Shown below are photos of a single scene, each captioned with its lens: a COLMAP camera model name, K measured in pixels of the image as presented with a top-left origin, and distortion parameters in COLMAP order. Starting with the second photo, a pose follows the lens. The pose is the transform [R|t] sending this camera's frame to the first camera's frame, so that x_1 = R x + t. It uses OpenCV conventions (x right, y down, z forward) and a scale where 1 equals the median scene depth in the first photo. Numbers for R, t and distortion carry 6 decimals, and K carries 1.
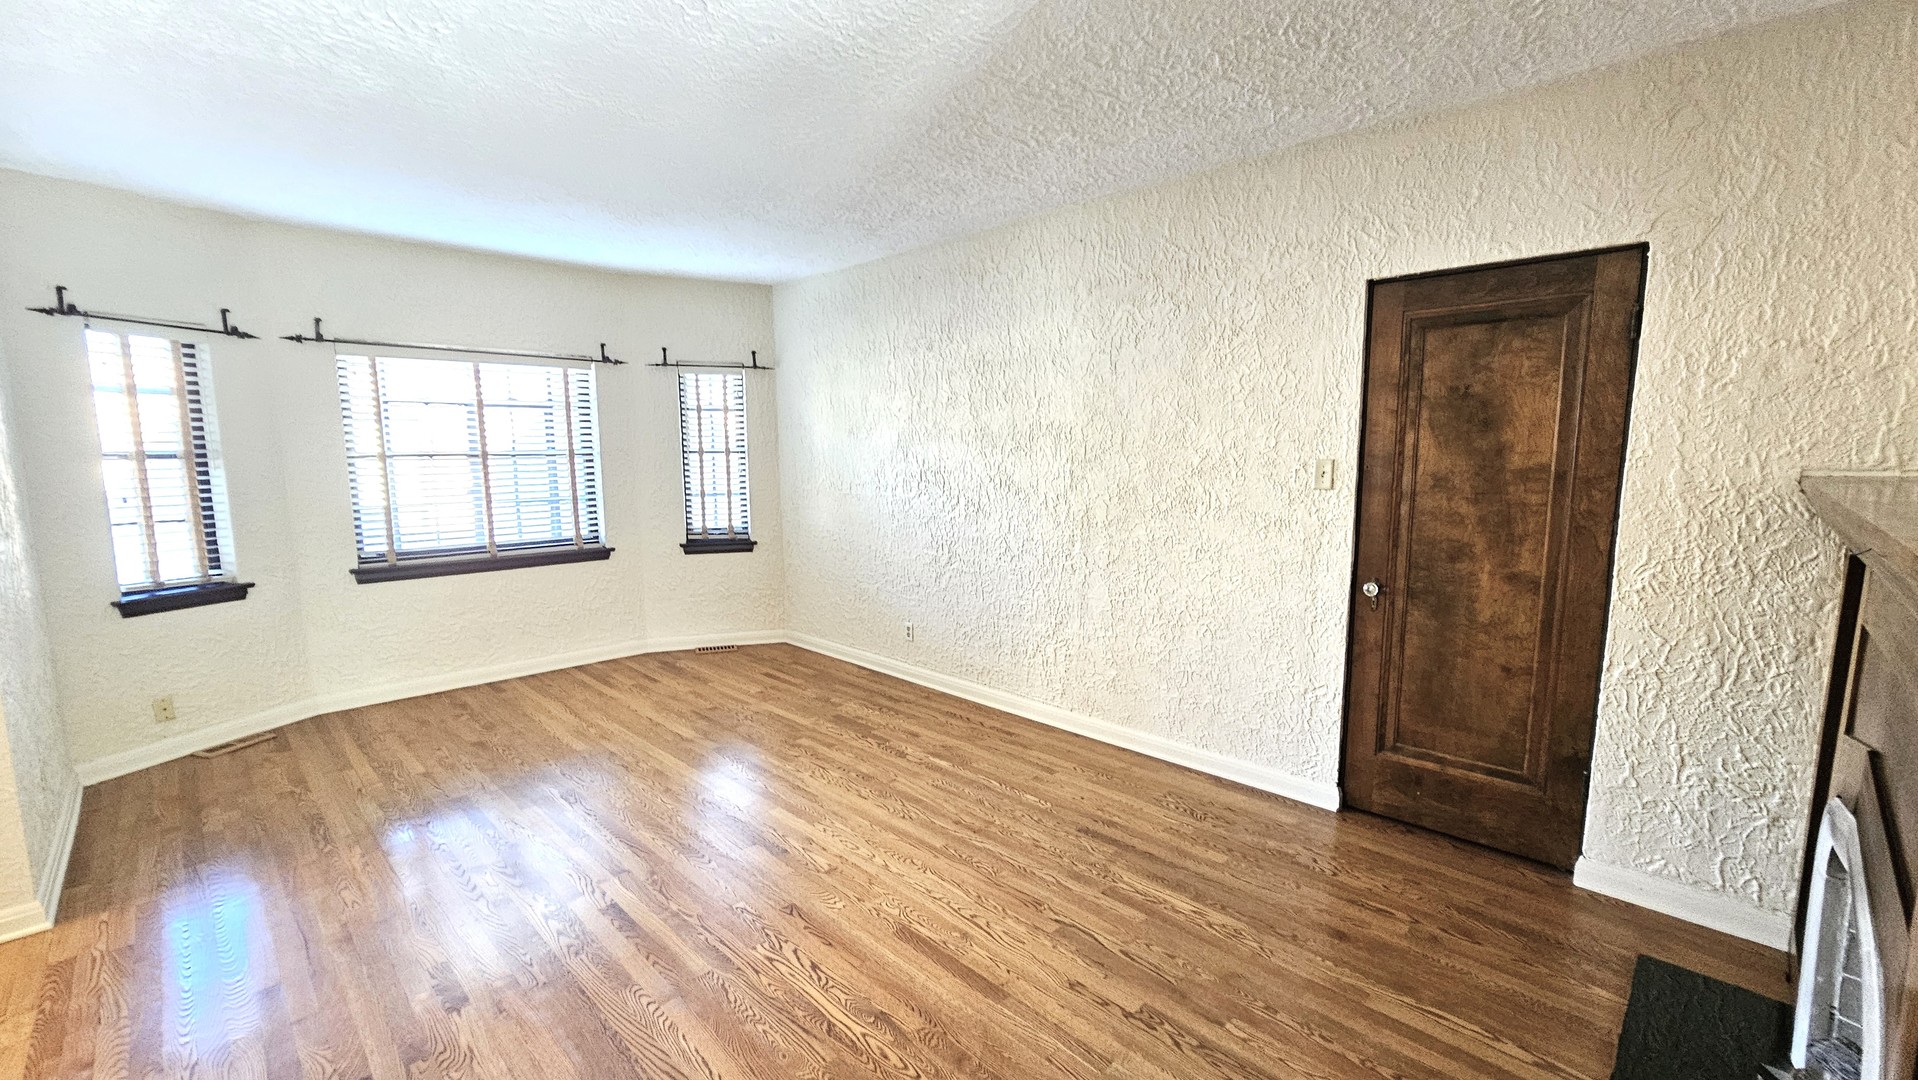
lens RADIAL K [[787.0, 0, 956.1], [0, 787.0, 547.7], [0, 0, 1]] dist [-0.002131, 0.000017]
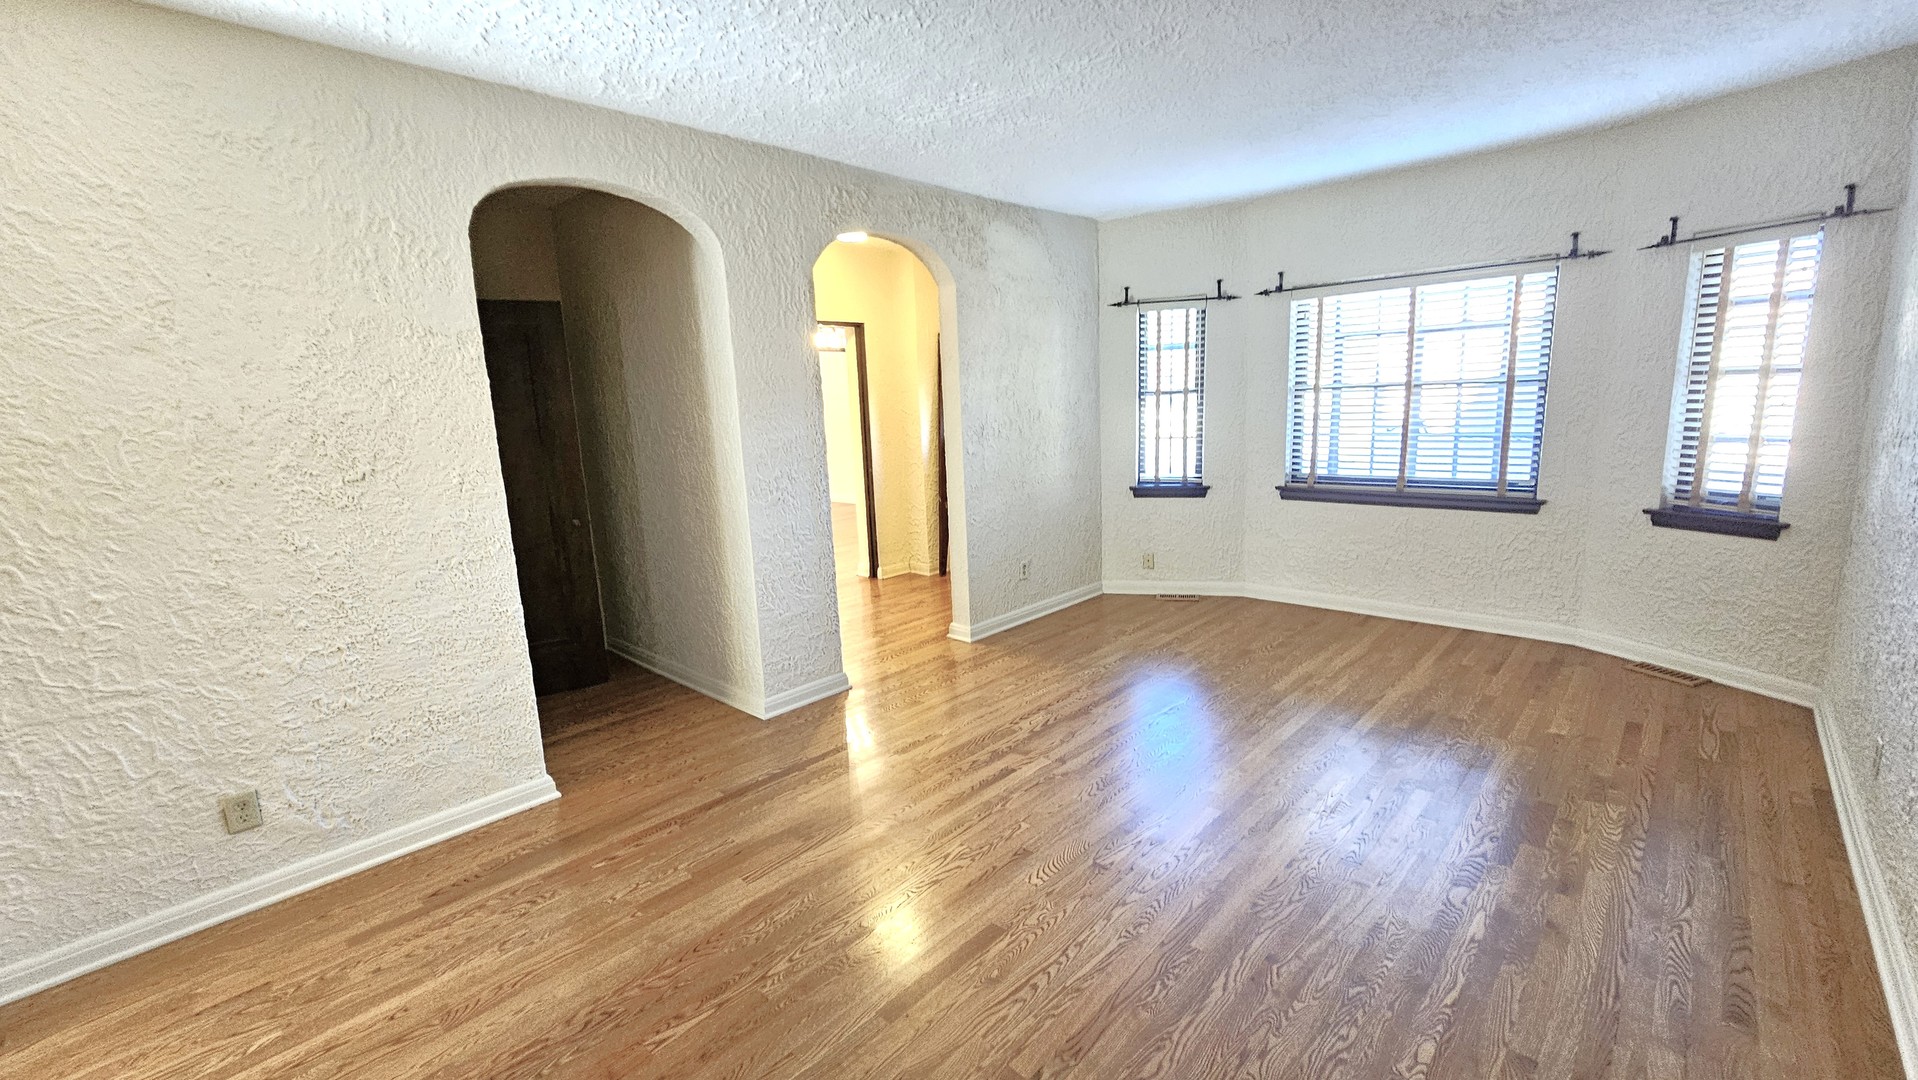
lens RADIAL K [[787.0, 0, 955.5], [0, 787.0, 541.5], [0, 0, 1]] dist [-0.002131, 0.000017]
pose [[0.029028, 0.182722, -0.982736, 0.389733], [-0.086323, 0.979936, 0.179652, -0.060090], [0.995844, 0.079618, 0.044218, 0.457660]]
